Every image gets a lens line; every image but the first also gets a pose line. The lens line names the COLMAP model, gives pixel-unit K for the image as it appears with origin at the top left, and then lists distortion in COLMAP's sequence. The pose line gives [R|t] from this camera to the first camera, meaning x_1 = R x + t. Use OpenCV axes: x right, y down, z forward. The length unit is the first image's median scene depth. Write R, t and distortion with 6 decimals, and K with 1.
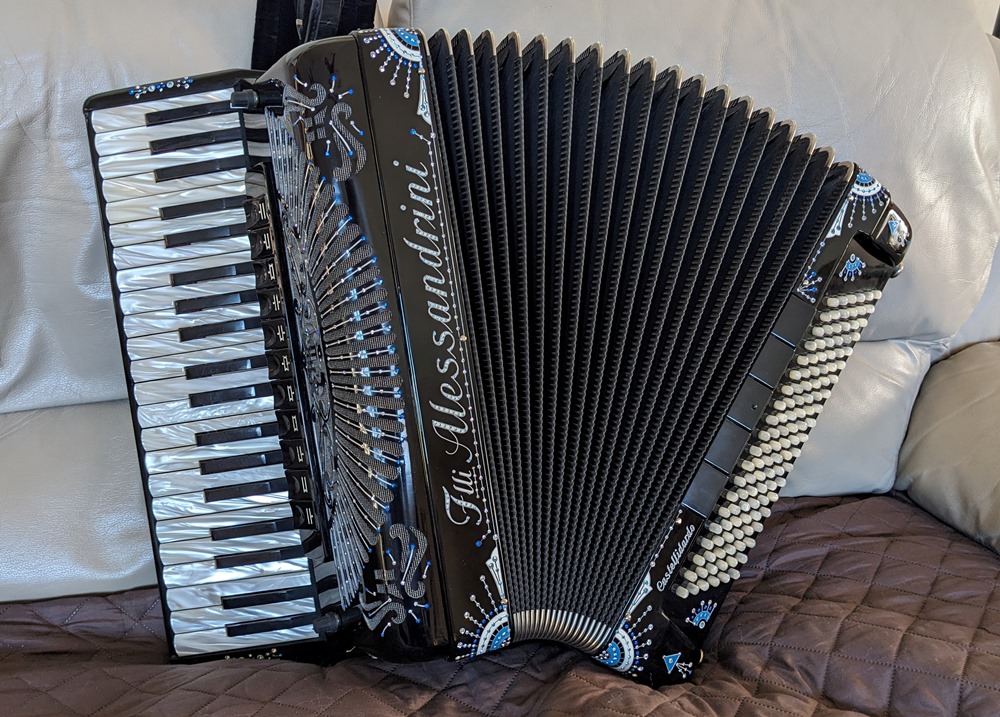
lens RADIAL K [[956.0, 0, 478.0], [0, 956.0, 314.4], [0, 0, 1]] dist [0.121307, -0.255426]
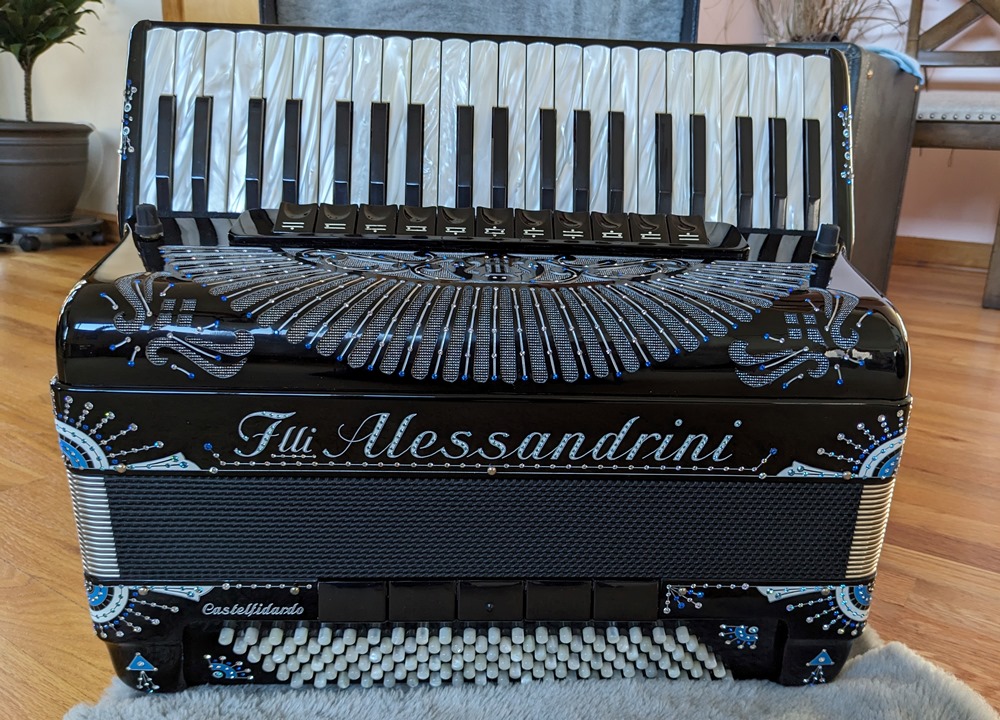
lens RADIAL K [[832.4, 0, 533.0], [0, 832.4, 396.4], [0, 0, 1]] dist [0.076344, -0.145964]
pose [[-0.168633, 0.985505, -0.018531, -0.066222], [-0.983385, -0.169493, -0.065010, 0.045763], [-0.067208, 0.007260, 0.997713, 0.353396]]
